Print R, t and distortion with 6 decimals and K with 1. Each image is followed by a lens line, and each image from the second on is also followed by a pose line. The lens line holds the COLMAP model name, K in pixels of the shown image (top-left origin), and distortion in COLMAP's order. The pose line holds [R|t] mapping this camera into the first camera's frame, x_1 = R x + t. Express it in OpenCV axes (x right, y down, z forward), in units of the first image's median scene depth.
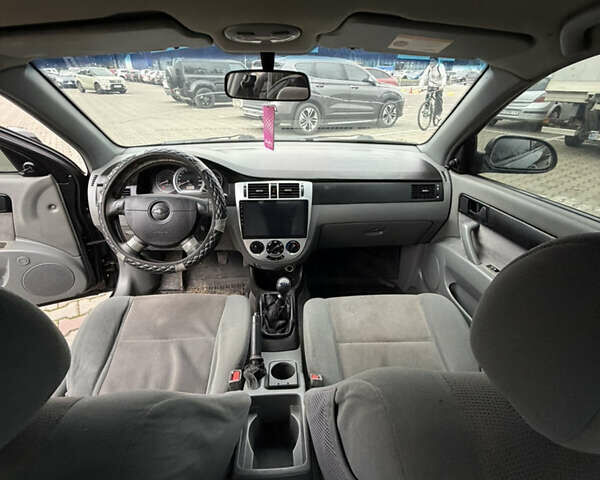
lens RADIAL K [[314.9, 0, 300.0], [0, 314.9, 240.0], [0, 0, 1]] dist [-0.000725, -0.000157]
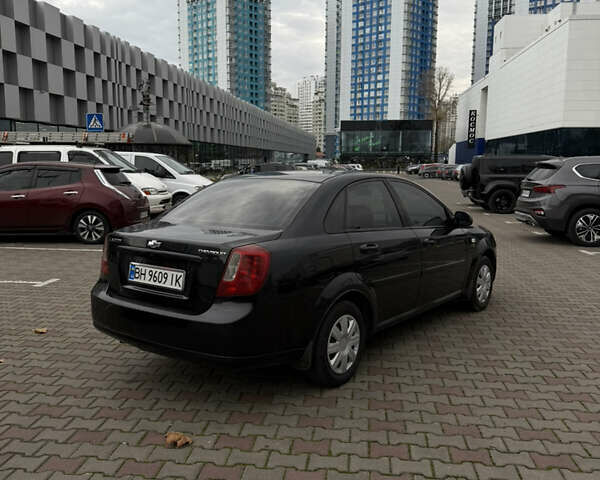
lens RADIAL K [[548.4, 0, 300.0], [0, 548.4, 240.0], [0, 0, 1]] dist [0.141080, -0.276851]
pose [[0.756246, 0.074383, -0.650045, 0.224684], [-0.295908, 0.924986, -0.238409, 0.114785], [0.583550, 0.372649, 0.721528, -0.249821]]
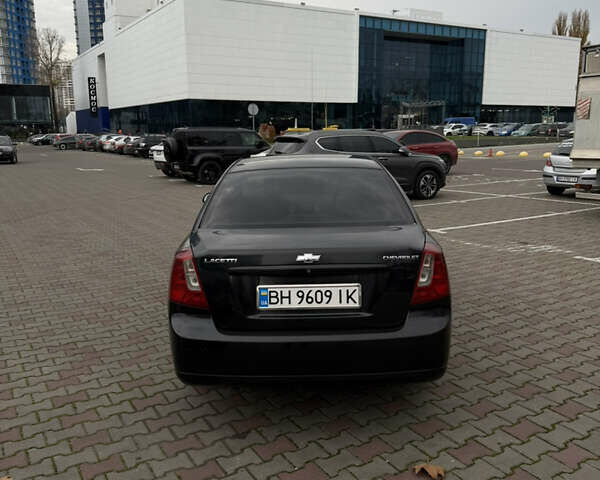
lens RADIAL K [[550.1, 0, 295.8], [0, 550.1, 238.7], [0, 0, 1]] dist [0.146501, -0.276825]
pose [[0.997569, -0.016274, -0.067761, 0.012770], [-0.004058, 0.957134, -0.289618, 0.128967], [0.069569, 0.289189, 0.954741, -0.305904]]
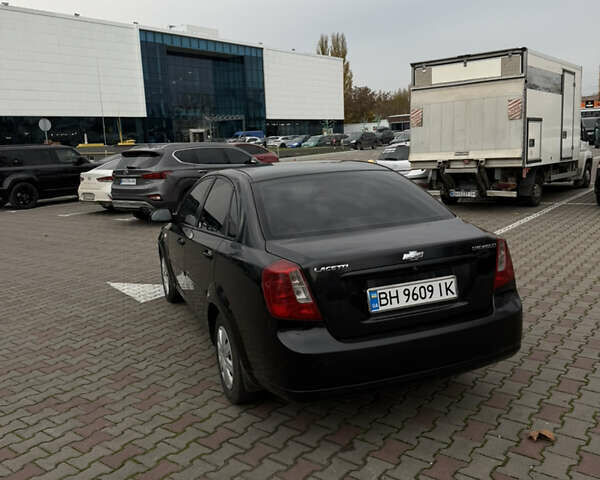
lens RADIAL K [[550.1, 0, 295.8], [0, 550.1, 238.7], [0, 0, 1]] dist [0.146501, -0.276825]
pose [[0.949326, -0.112899, 0.293316, -0.103299], [0.197595, 0.940139, -0.277661, 0.119507], [-0.244410, 0.321548, 0.914806, -0.289925]]
